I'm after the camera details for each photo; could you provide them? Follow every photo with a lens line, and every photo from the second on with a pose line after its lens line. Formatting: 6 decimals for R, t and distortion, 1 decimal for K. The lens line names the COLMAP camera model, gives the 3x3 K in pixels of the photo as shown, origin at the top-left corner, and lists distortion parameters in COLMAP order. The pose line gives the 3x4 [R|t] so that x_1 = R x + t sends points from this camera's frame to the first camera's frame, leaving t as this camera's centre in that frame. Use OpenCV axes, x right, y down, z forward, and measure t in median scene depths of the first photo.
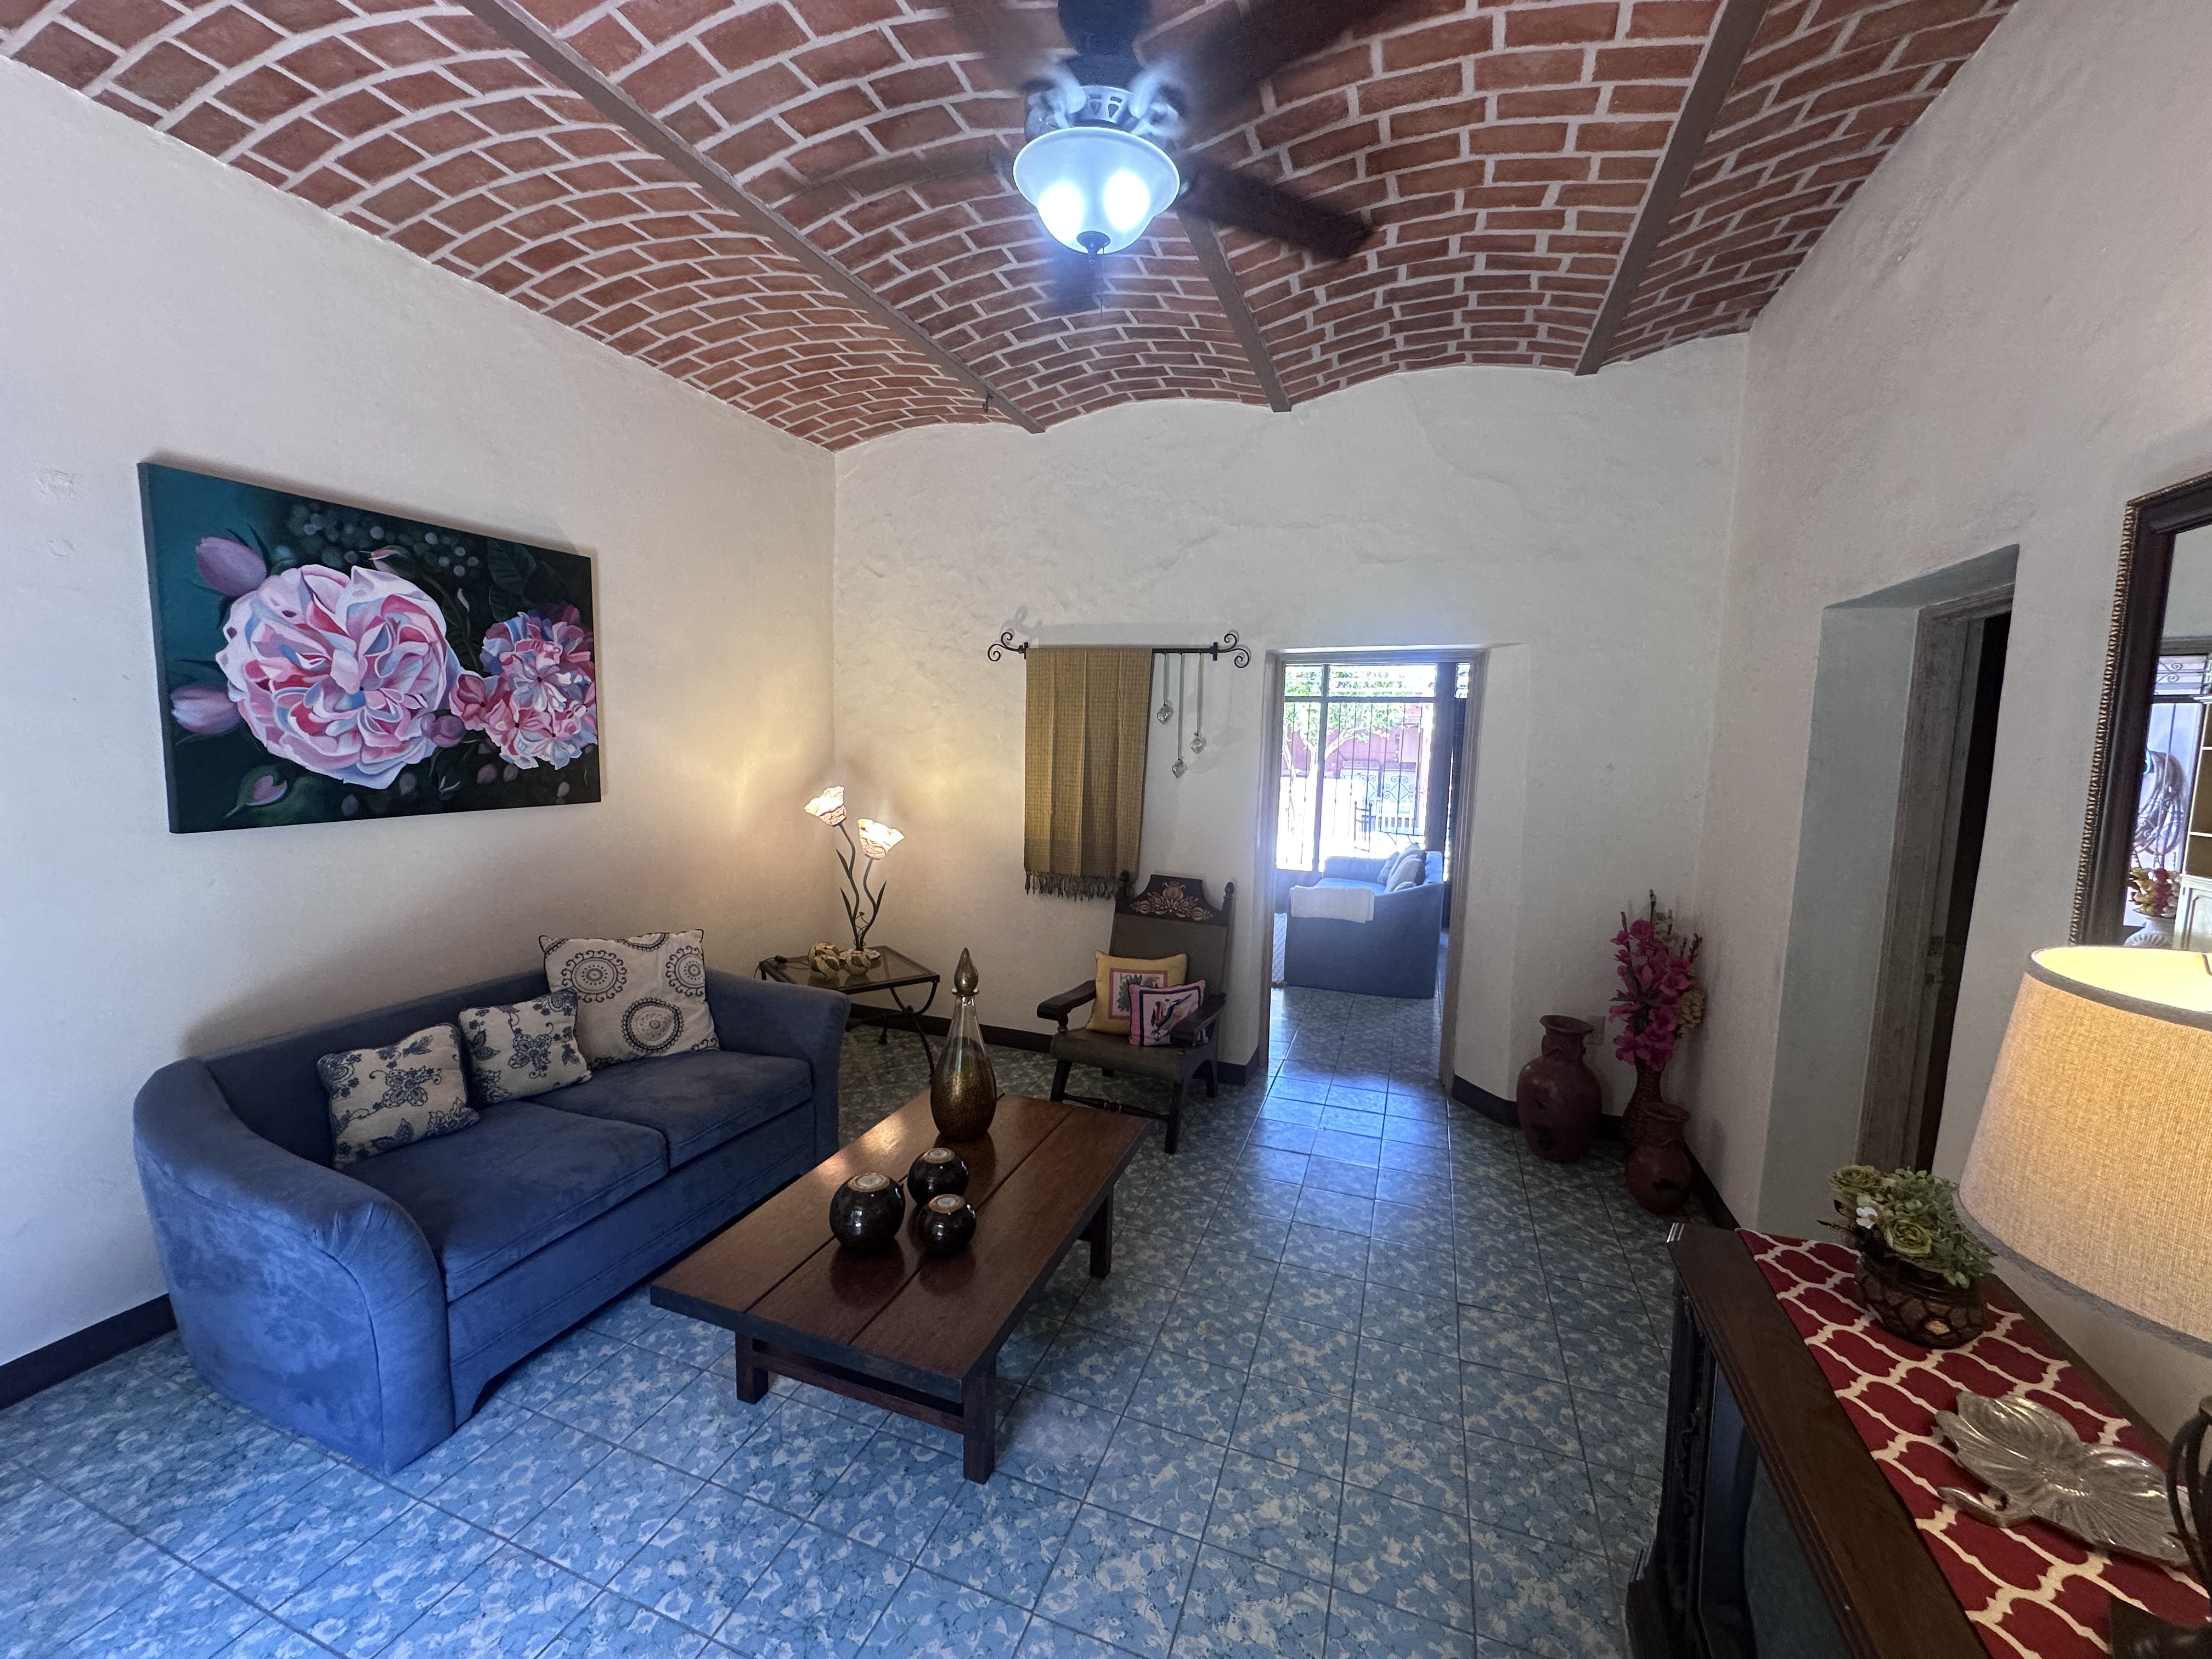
lens RADIAL K [[900.6, 0, 1105.5], [0, 900.6, 825.6], [0, 0, 1]] dist [0.000594, -0.000072]
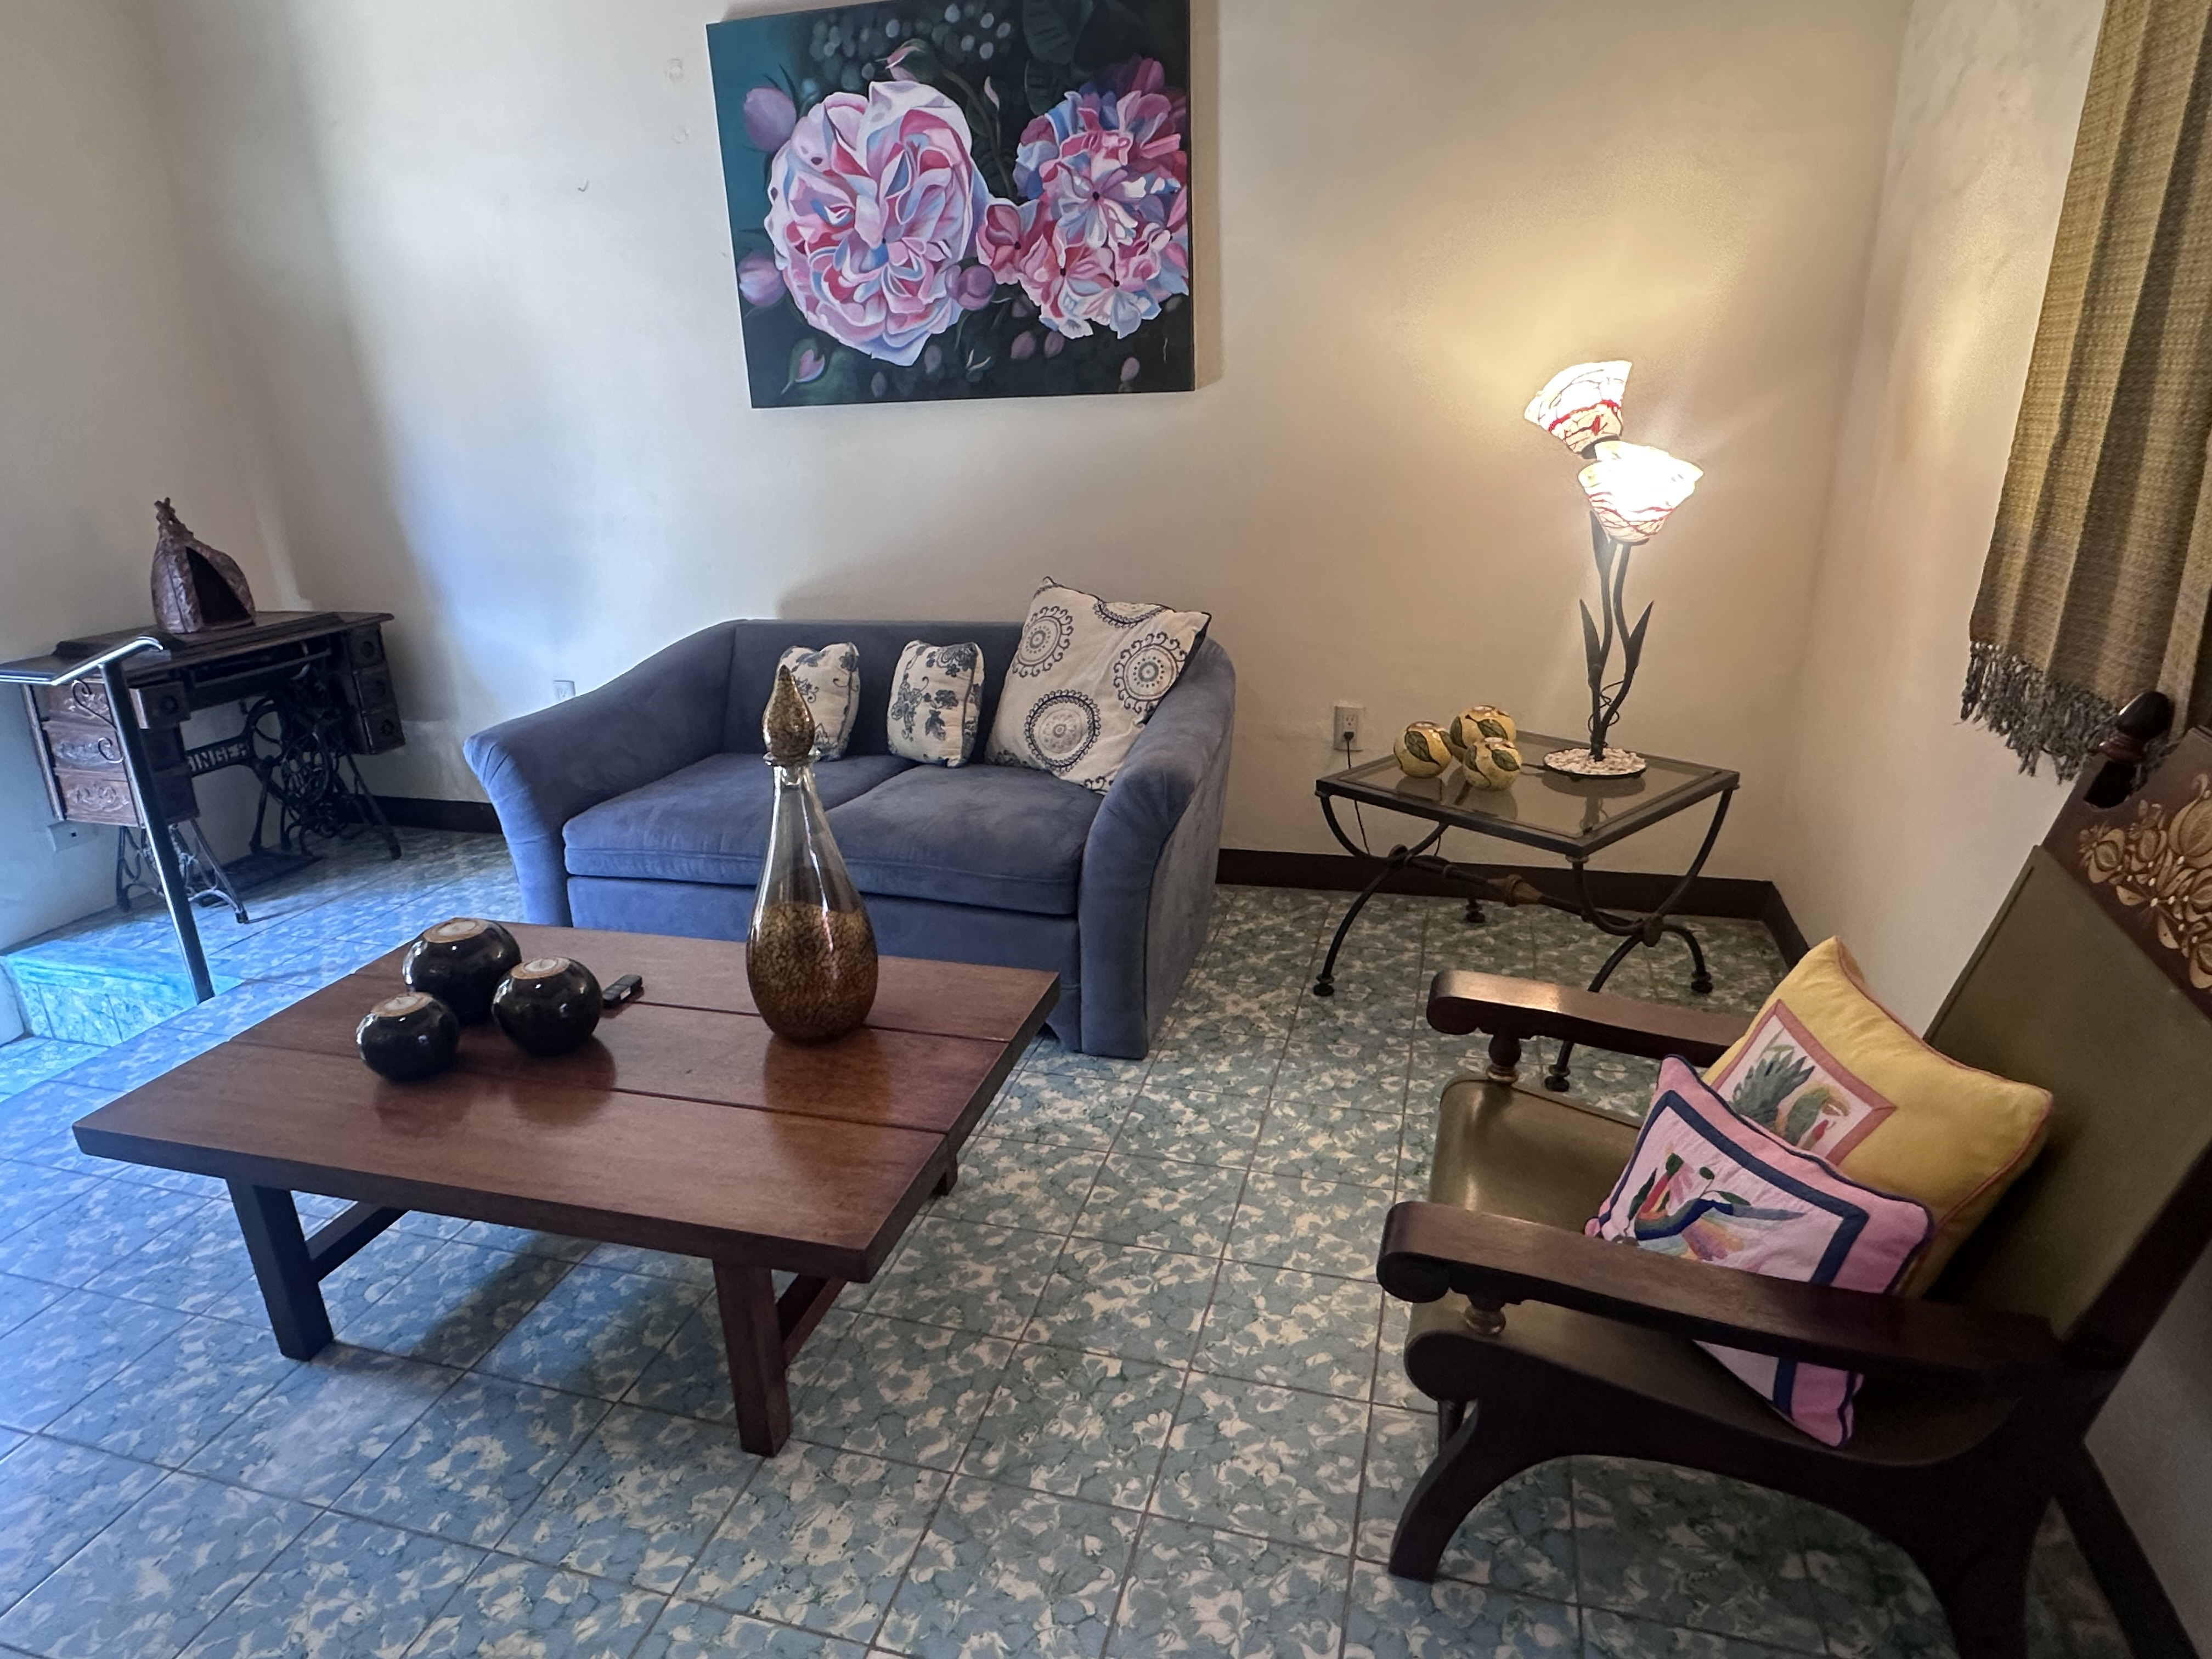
lens RADIAL K [[1297.8, 0, 1062.2], [0, 1297.8, 841.6], [0, 0, 1]] dist [-0.004095, 0.001164]
pose [[0.058465, 0.307764, -0.949665, 0.525850], [-0.064945, 0.950449, 0.304020, 0.005196], [0.996175, 0.043901, 0.075556, 1.087153]]
